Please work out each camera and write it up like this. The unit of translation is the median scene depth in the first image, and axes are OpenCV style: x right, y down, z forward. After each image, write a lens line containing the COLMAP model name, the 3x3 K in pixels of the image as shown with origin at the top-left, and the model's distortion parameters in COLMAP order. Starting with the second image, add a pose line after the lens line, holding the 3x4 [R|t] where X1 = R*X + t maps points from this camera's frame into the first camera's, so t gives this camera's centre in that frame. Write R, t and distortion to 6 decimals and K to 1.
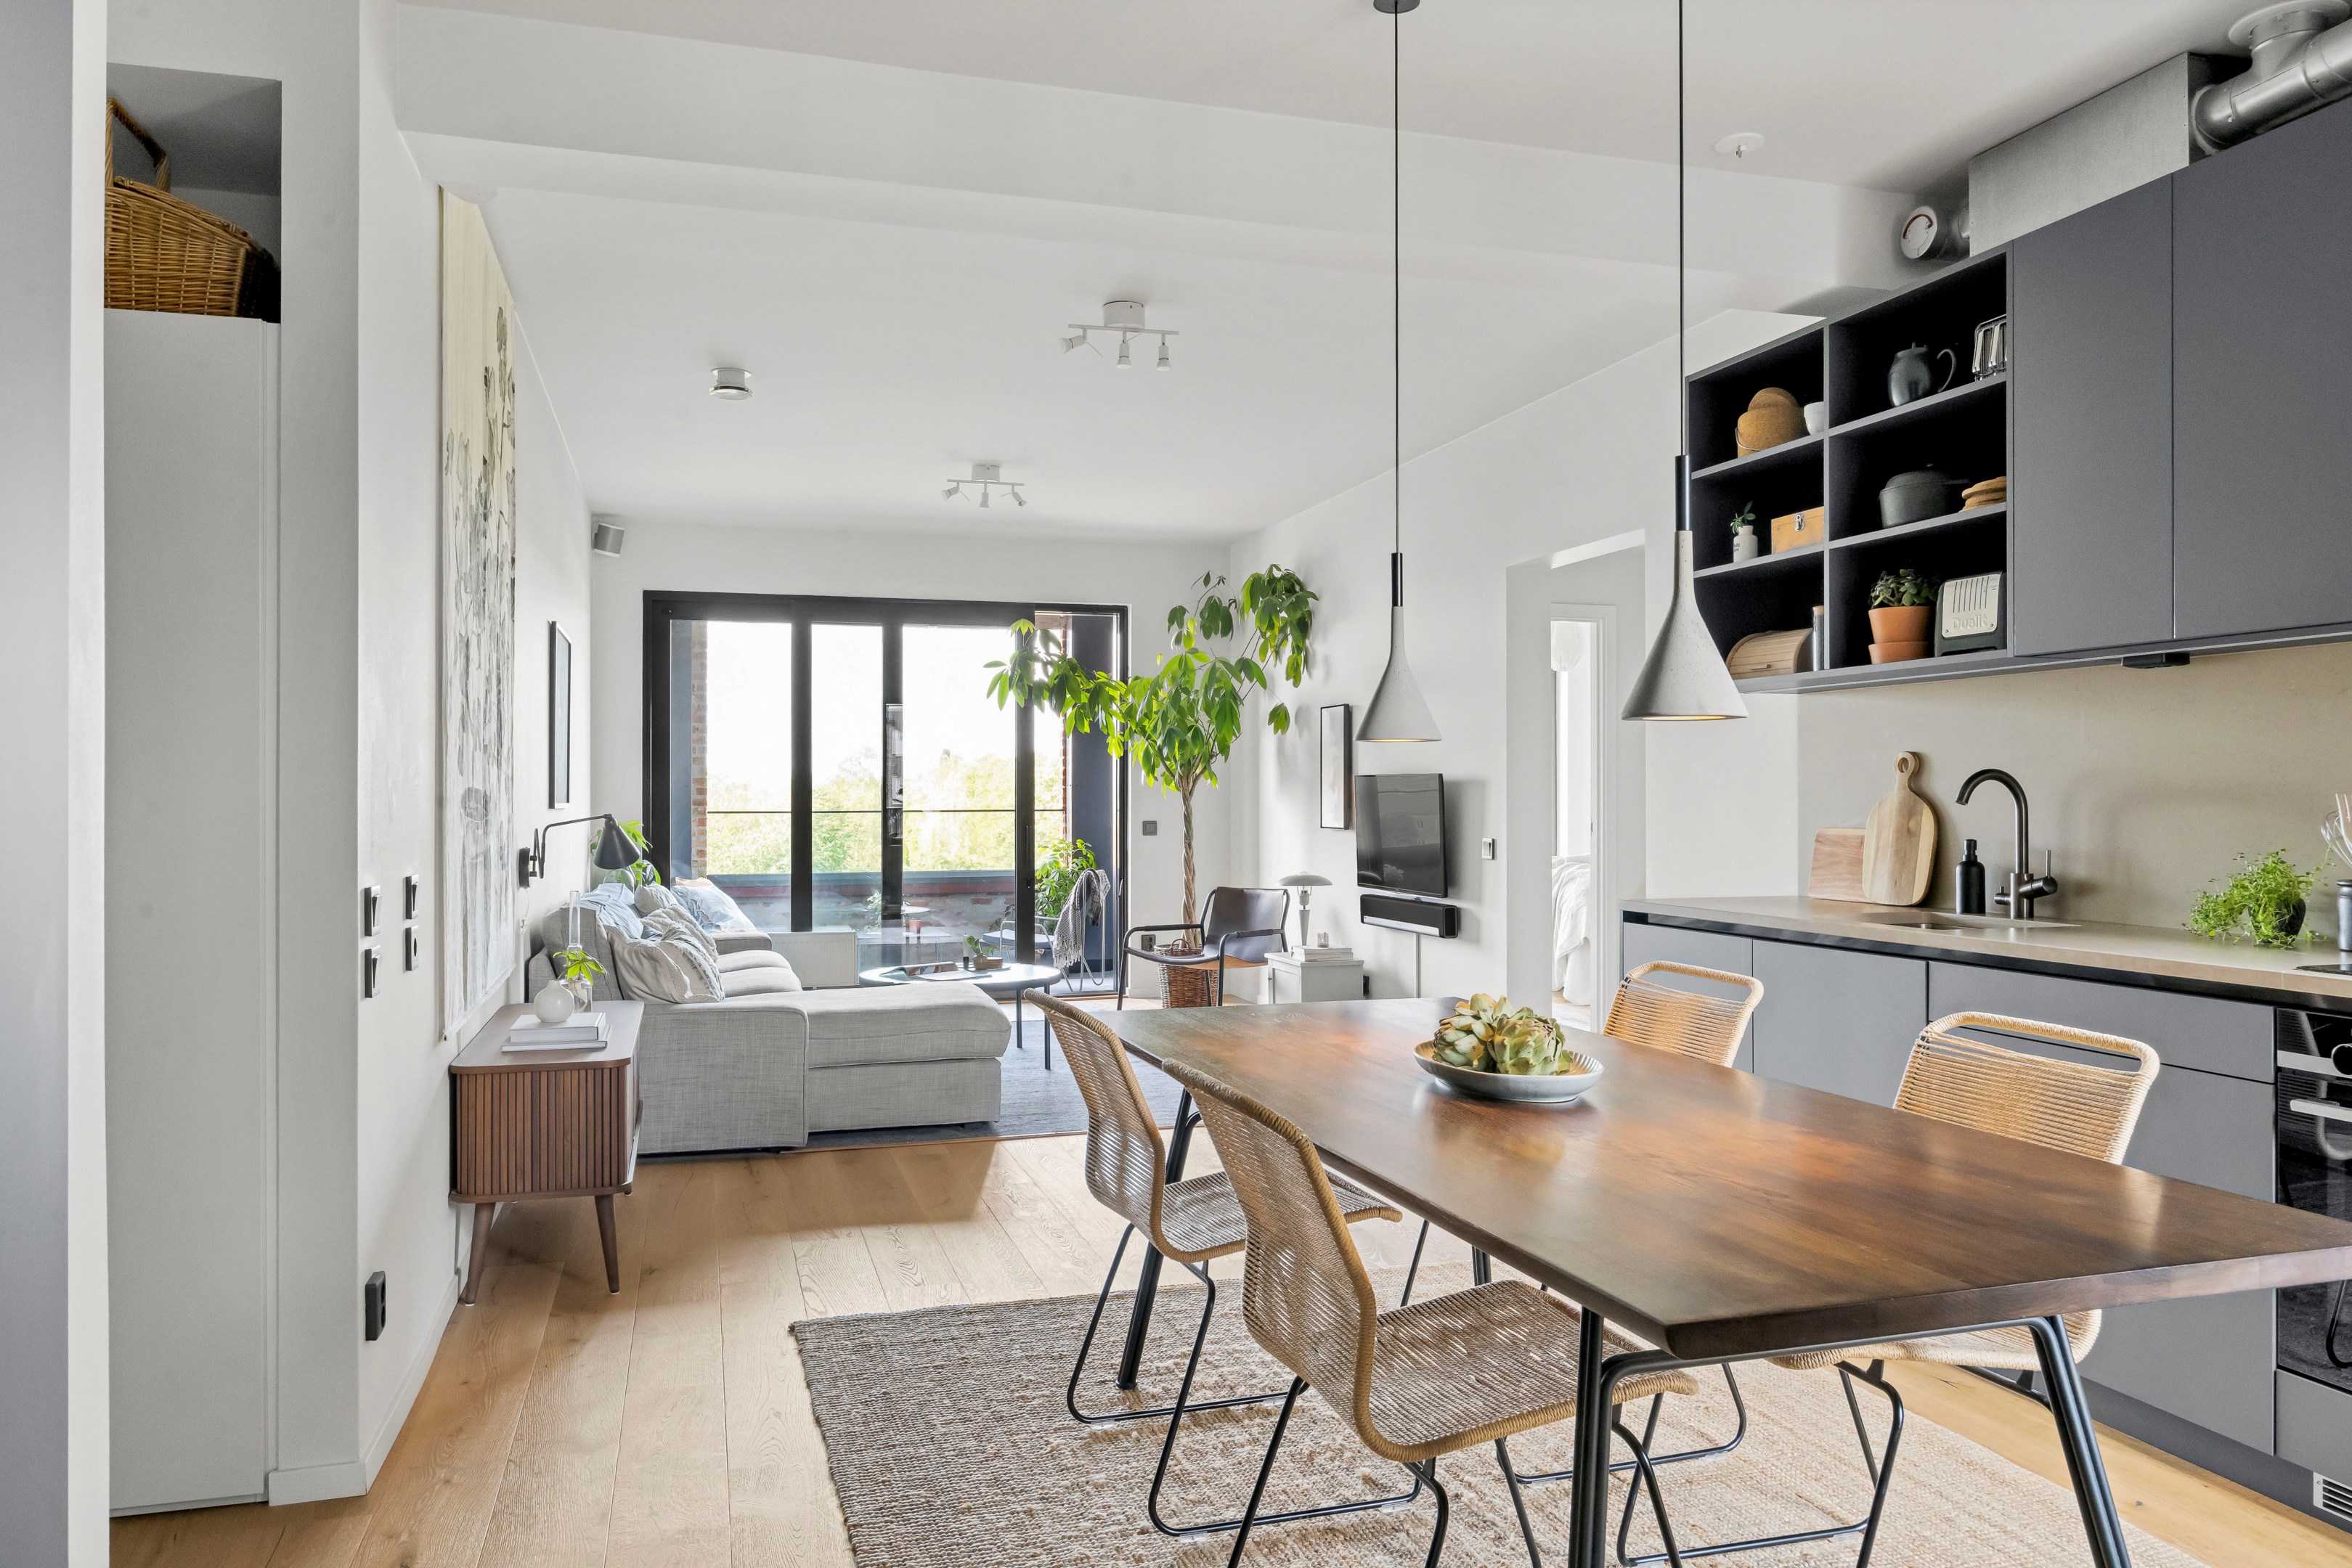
lens RADIAL K [[1715.5, 0, 1188.2], [0, 1715.5, 794.8], [0, 0, 1]] dist [-0.009645, -0.004368]
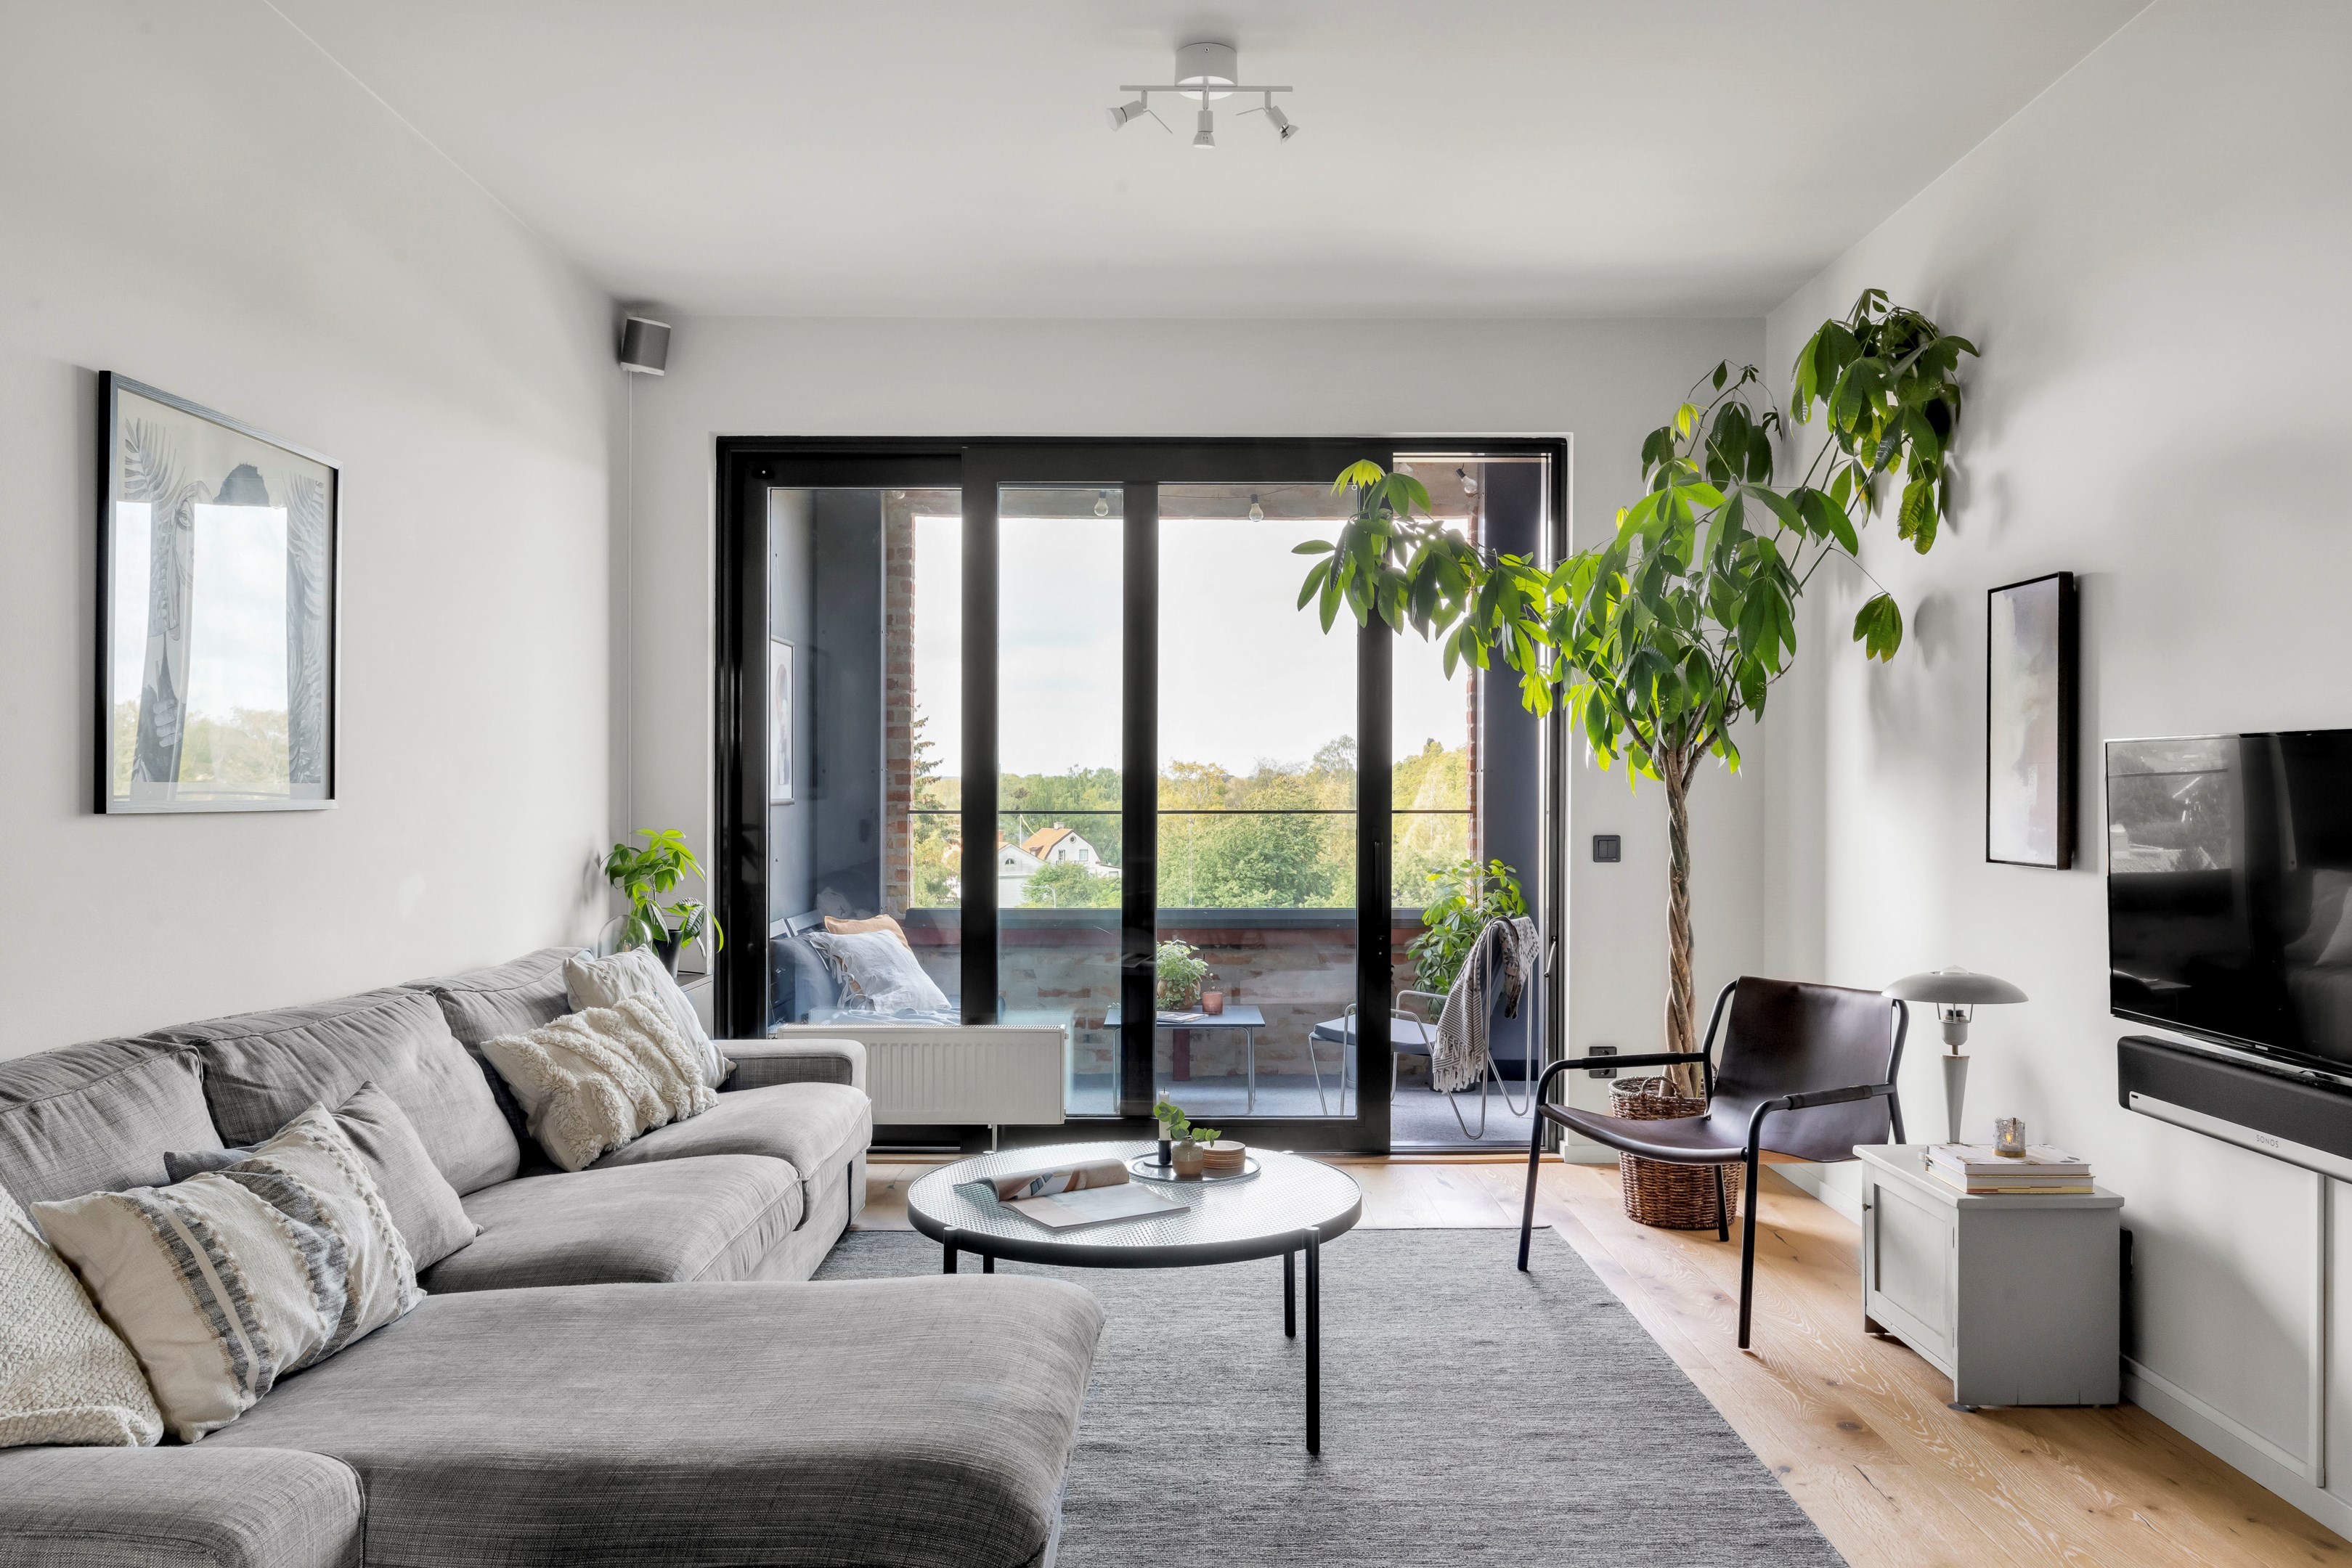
lens RADIAL K [[1715.5, 0, 1188.2], [0, 1715.5, 794.8], [0, 0, 1]] dist [-0.009645, -0.004368]
pose [[0.958809, 0.004699, -0.284014, 0.004712], [-0.003421, 0.999982, 0.004995, 0.000358], [0.284032, -0.003818, 0.958807, 0.485602]]
